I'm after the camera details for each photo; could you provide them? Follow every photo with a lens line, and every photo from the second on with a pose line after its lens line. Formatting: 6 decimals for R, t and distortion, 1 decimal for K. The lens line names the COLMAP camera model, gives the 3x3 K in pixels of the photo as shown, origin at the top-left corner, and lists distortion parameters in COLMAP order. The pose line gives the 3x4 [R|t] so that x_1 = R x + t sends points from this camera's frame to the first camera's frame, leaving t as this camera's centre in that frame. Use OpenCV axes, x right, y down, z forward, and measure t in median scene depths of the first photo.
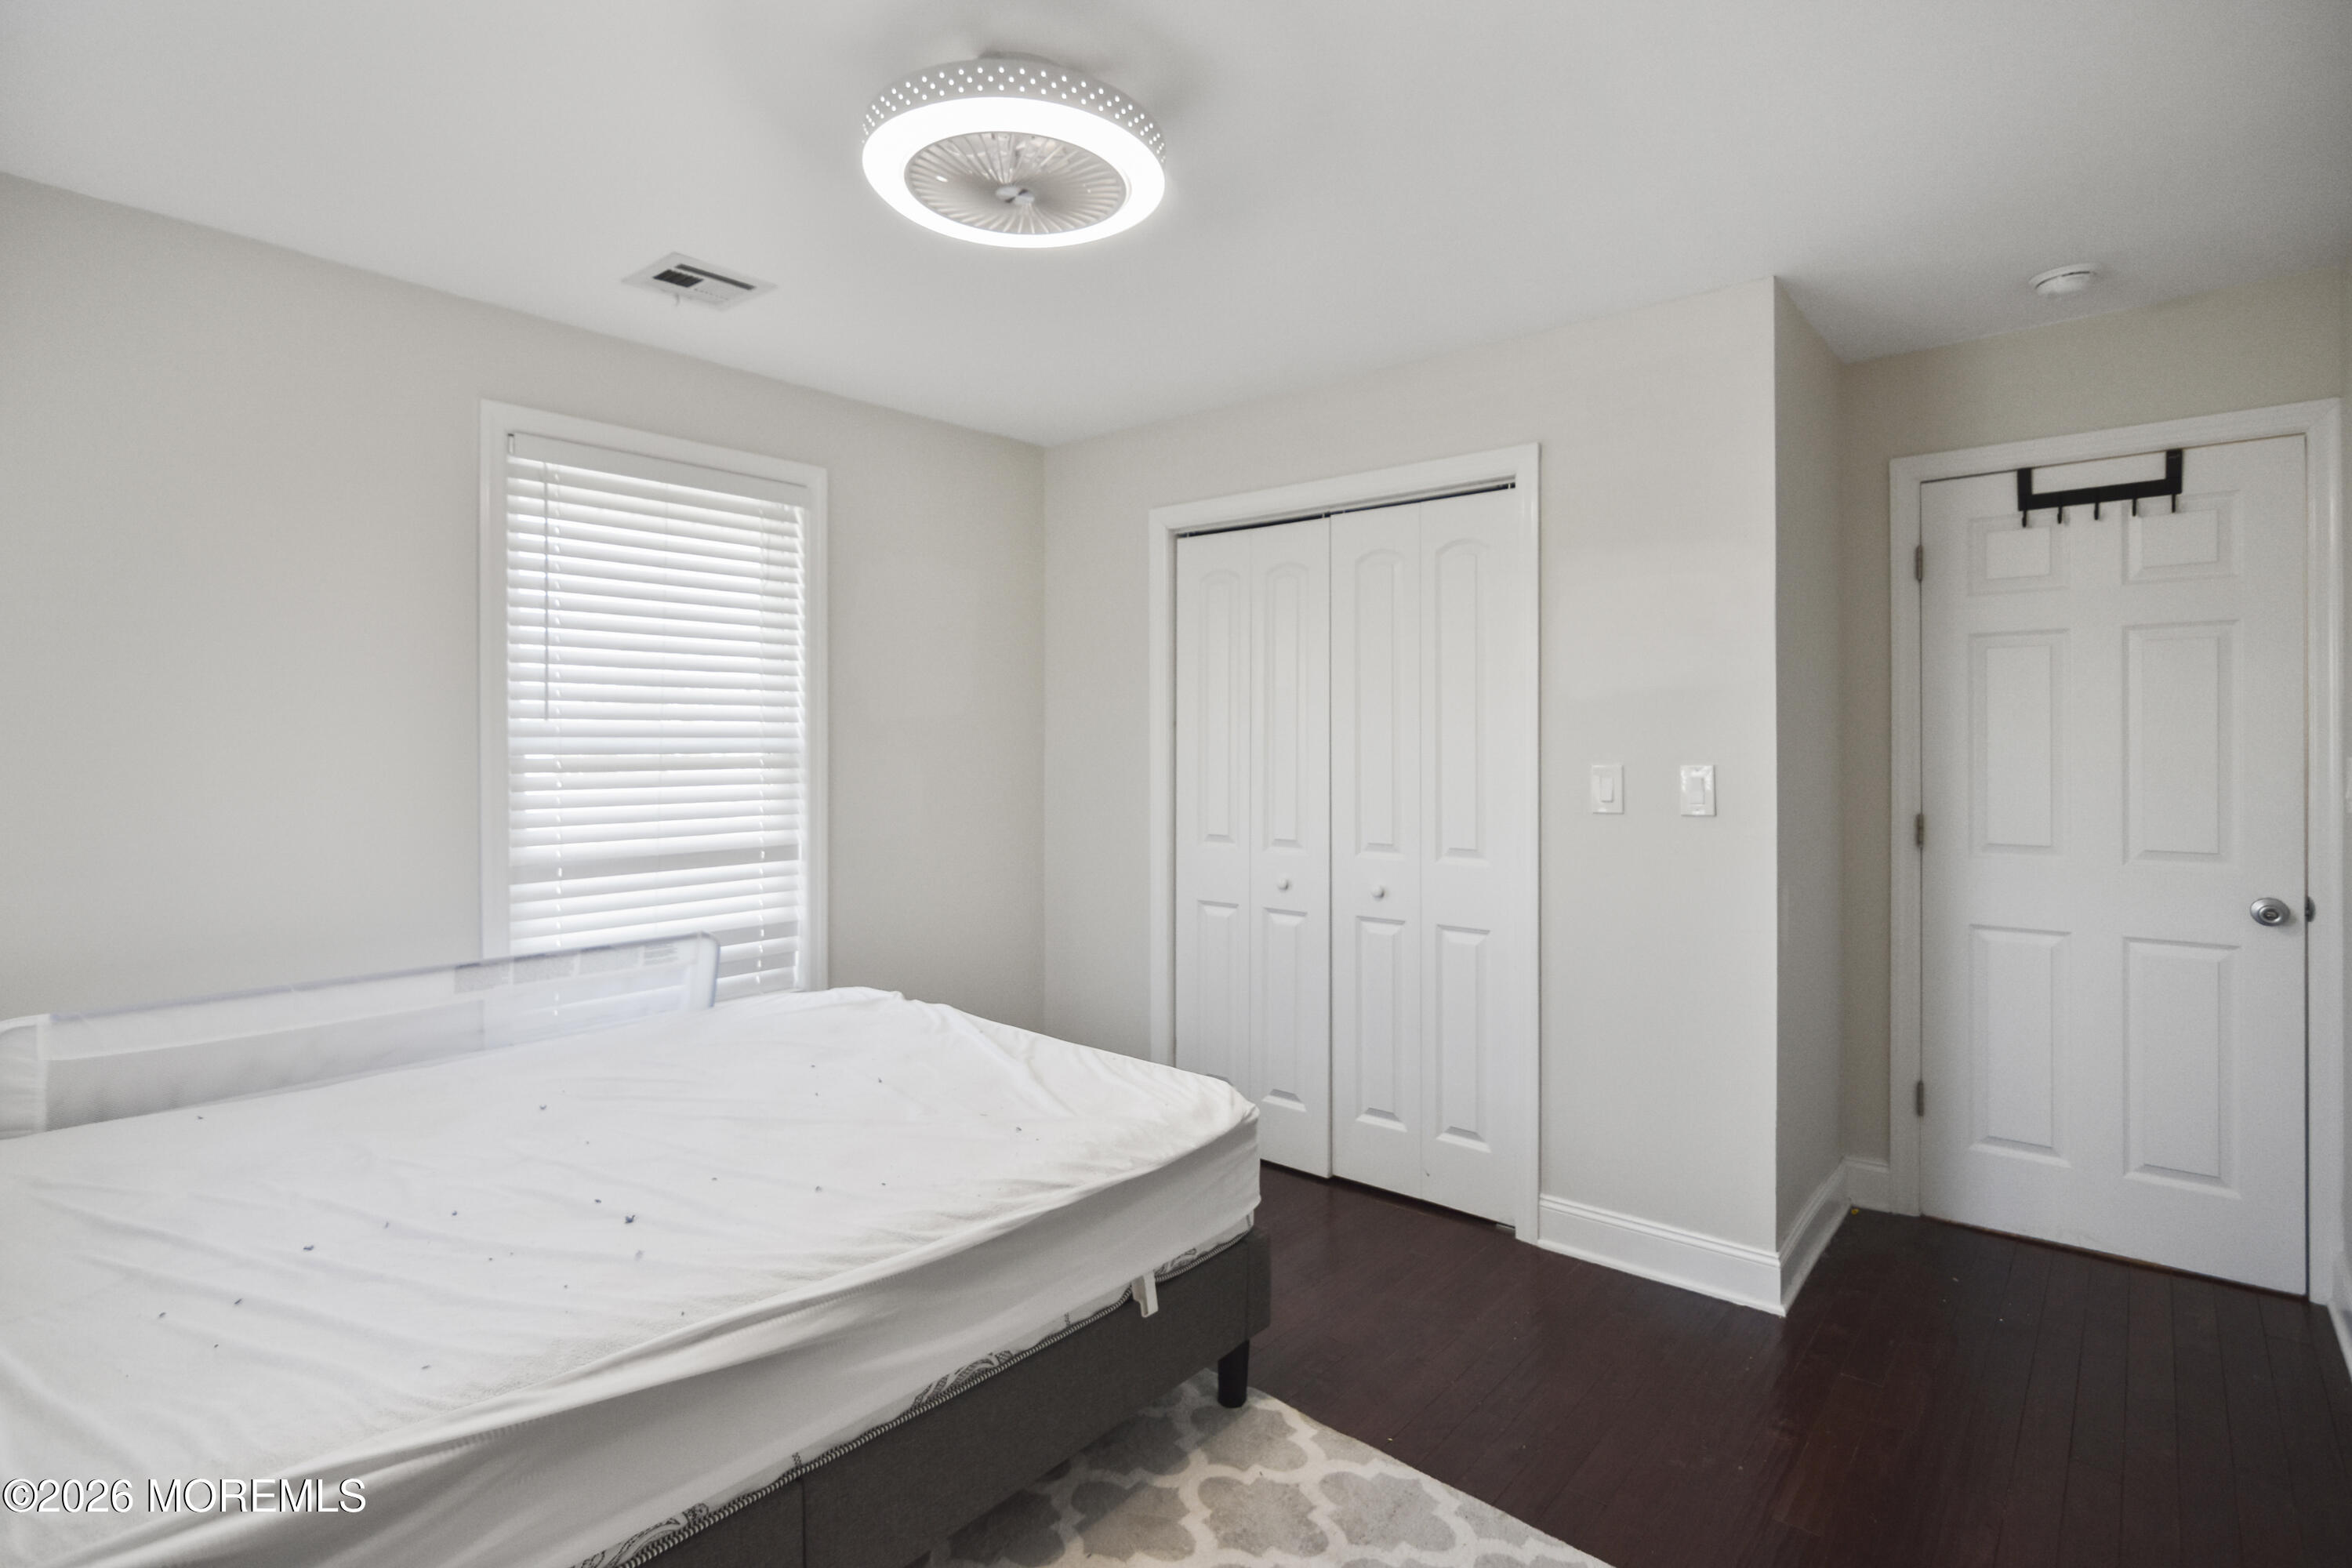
lens RADIAL K [[1148.3, 0, 1170.6], [0, 1148.3, 779.1], [0, 0, 1]] dist [-0.006277, 0.005418]
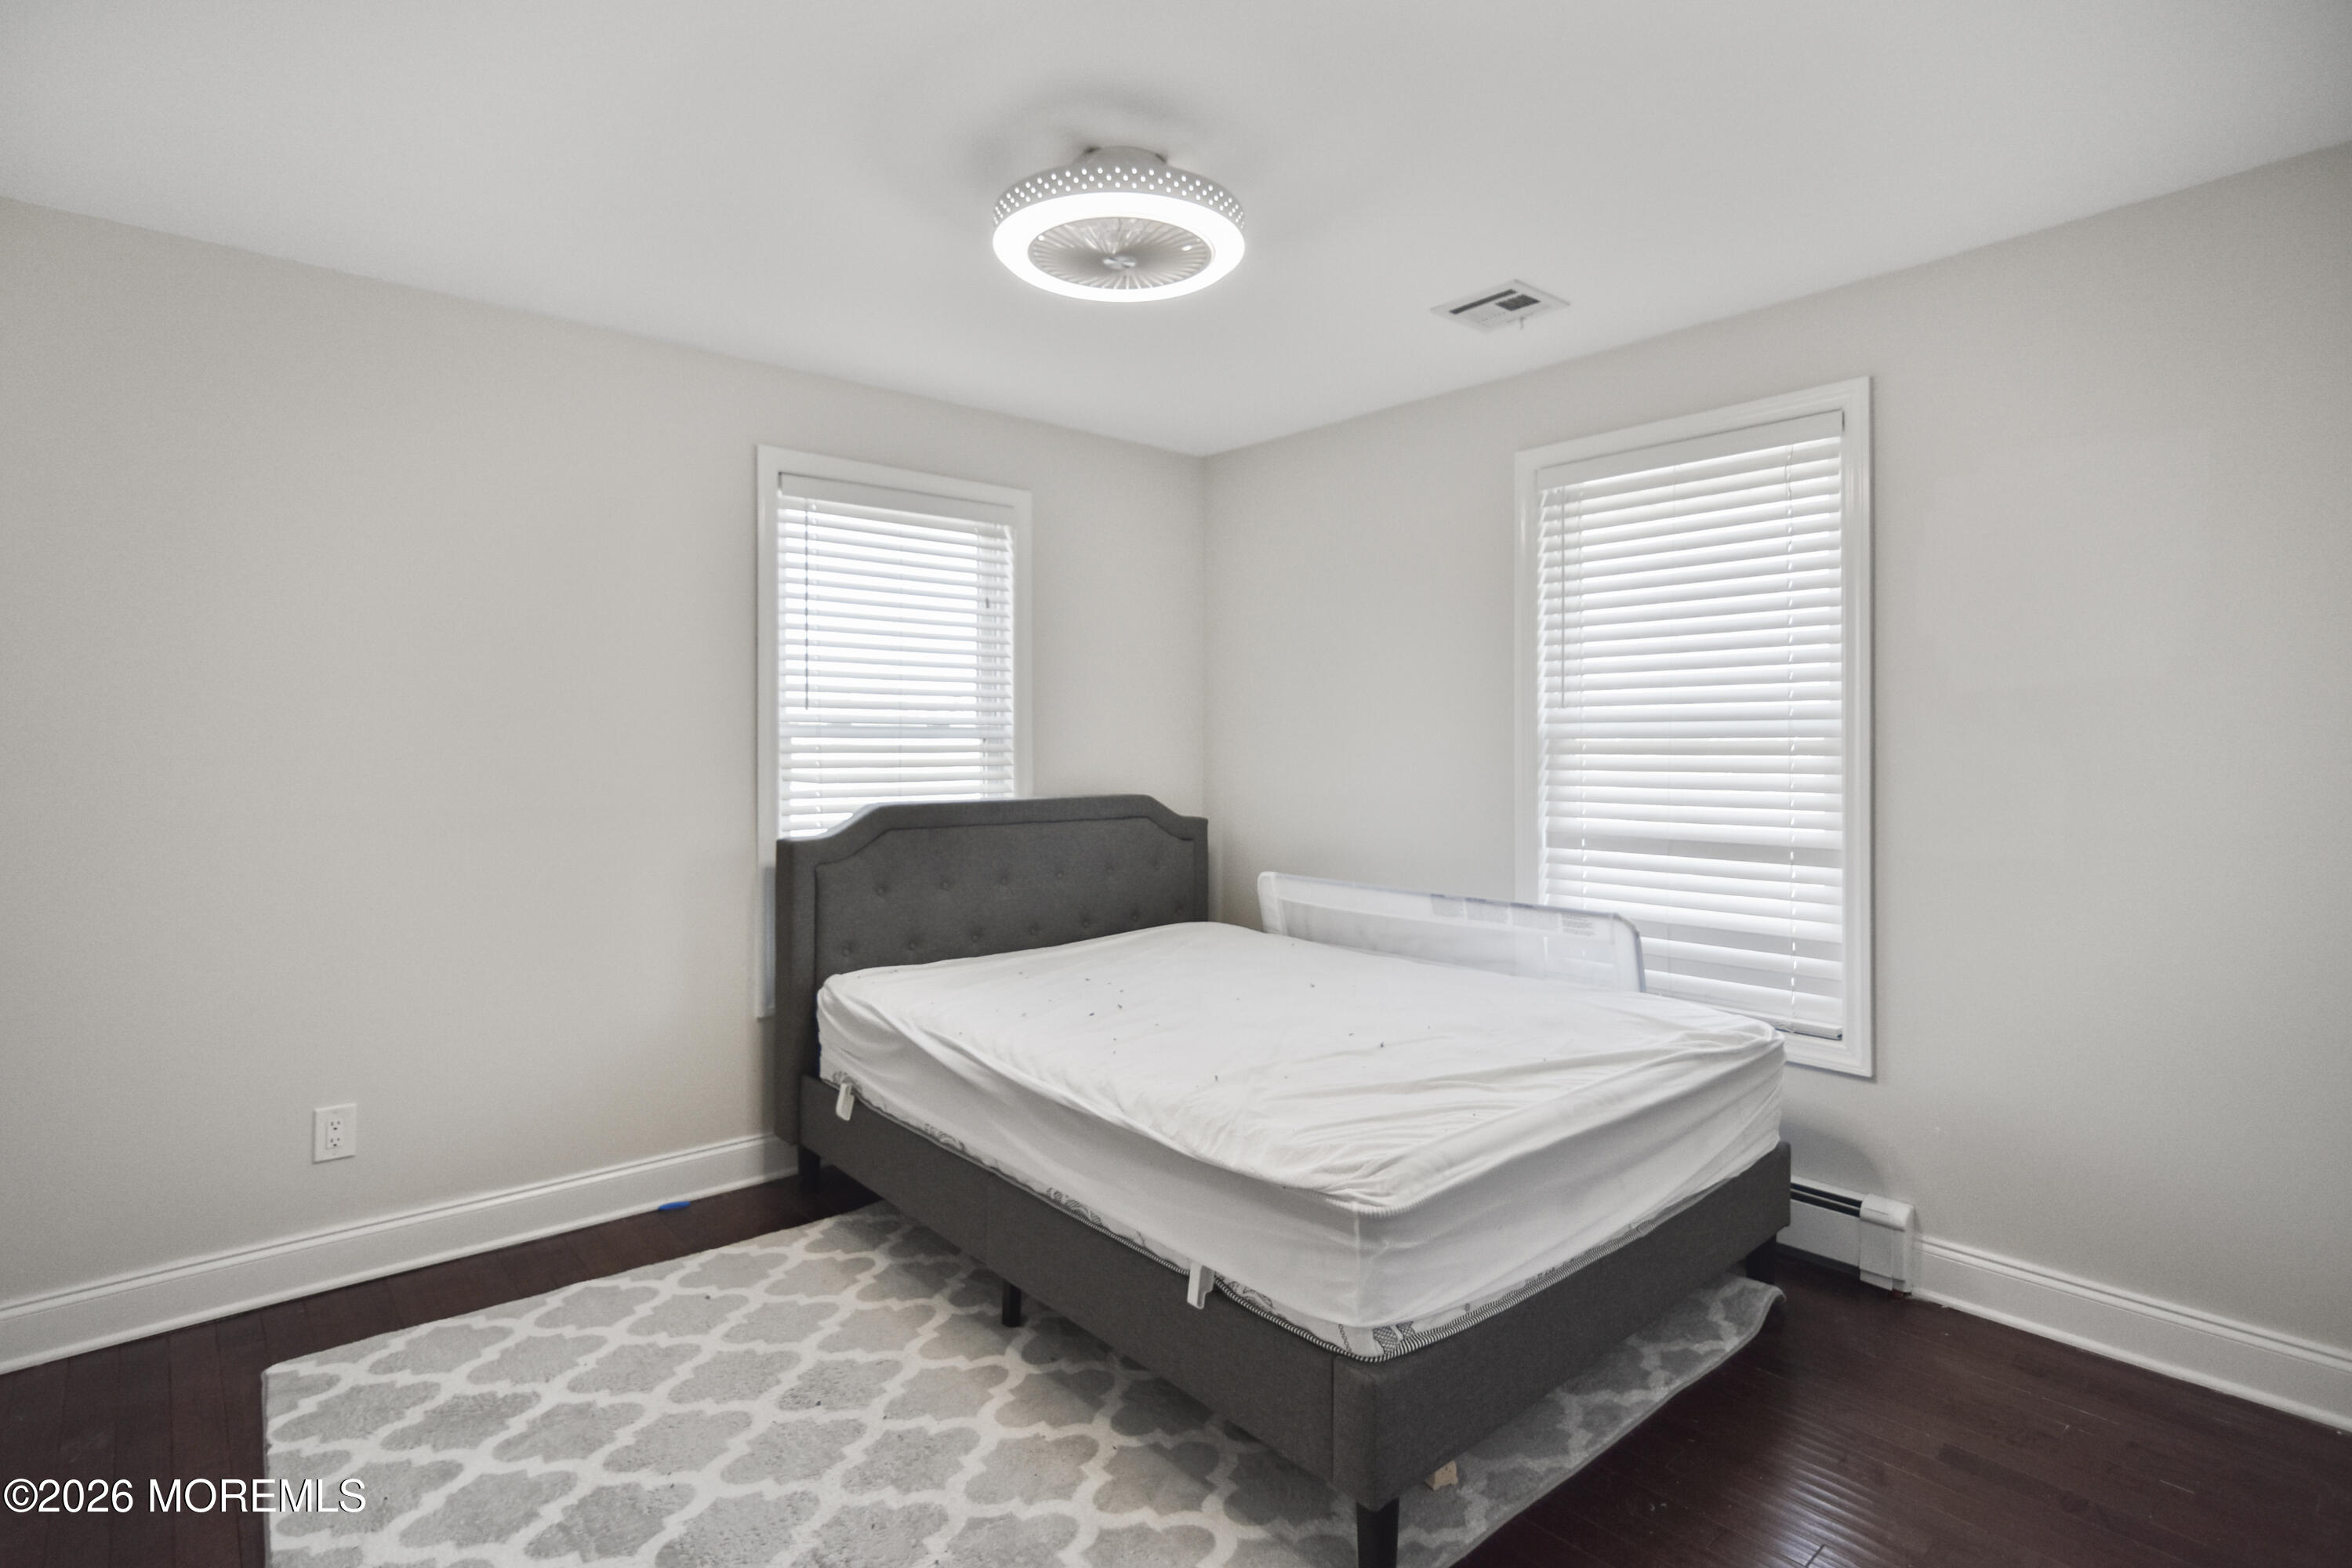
lens RADIAL K [[1148.3, 0, 1171.2], [0, 1148.3, 763.2], [0, 0, 1]] dist [-0.006277, 0.005418]
pose [[-0.138646, 0.019004, -0.990160, 0.878894], [-0.030332, 0.999265, 0.023426, -0.014972], [0.989877, 0.033282, -0.137968, 1.026502]]
